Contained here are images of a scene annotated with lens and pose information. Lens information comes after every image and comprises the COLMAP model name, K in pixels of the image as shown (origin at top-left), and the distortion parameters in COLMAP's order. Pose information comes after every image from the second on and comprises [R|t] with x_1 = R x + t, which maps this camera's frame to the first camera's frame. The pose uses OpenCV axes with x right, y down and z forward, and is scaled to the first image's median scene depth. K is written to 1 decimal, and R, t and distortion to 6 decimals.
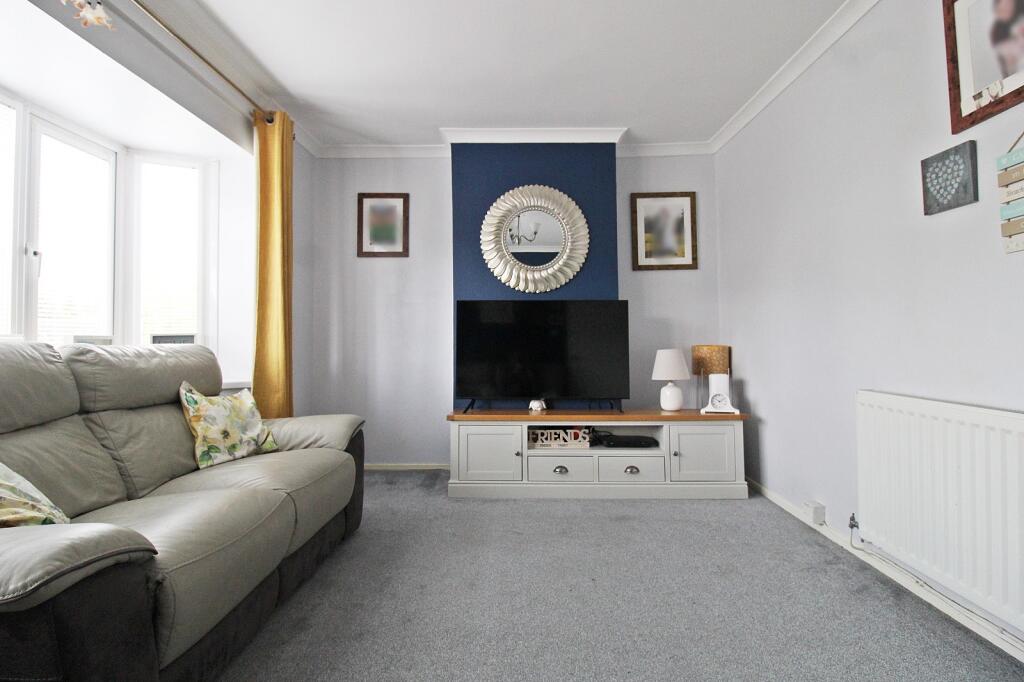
lens RADIAL K [[477.8, 0, 517.9], [0, 477.8, 330.2], [0, 0, 1]] dist [0.002533, -0.015110]
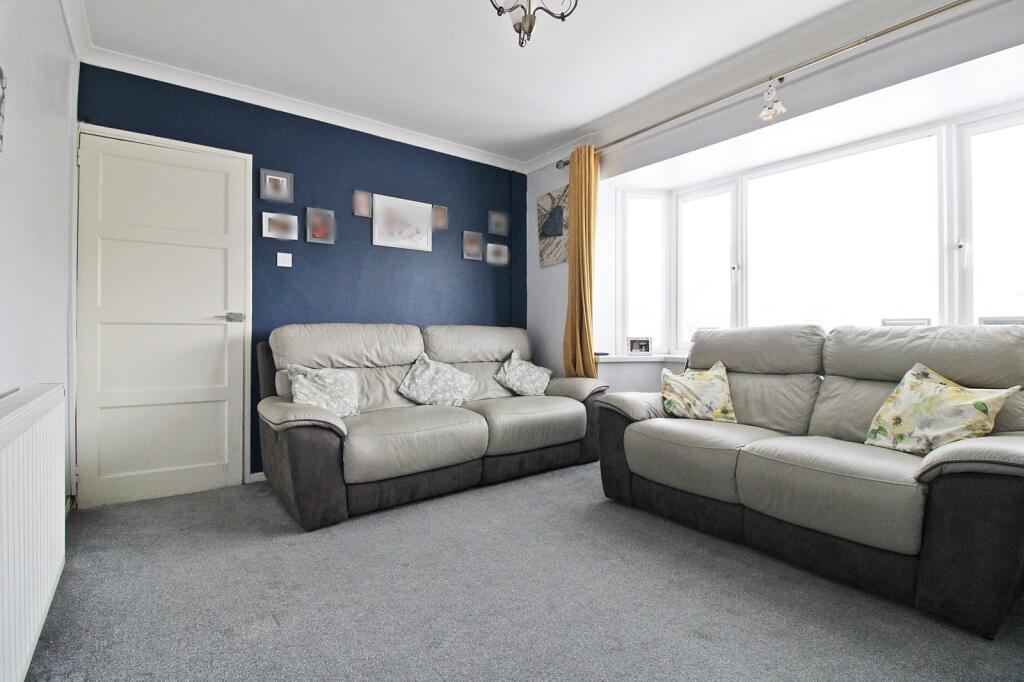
lens RADIAL K [[477.8, 0, 517.9], [0, 477.8, 330.2], [0, 0, 1]] dist [0.002533, -0.015110]
pose [[-0.786784, 0.003075, -0.617221, 0.539988], [0.018027, 0.999675, -0.017999, 0.042565], [0.616965, -0.025287, -0.786584, 1.257726]]
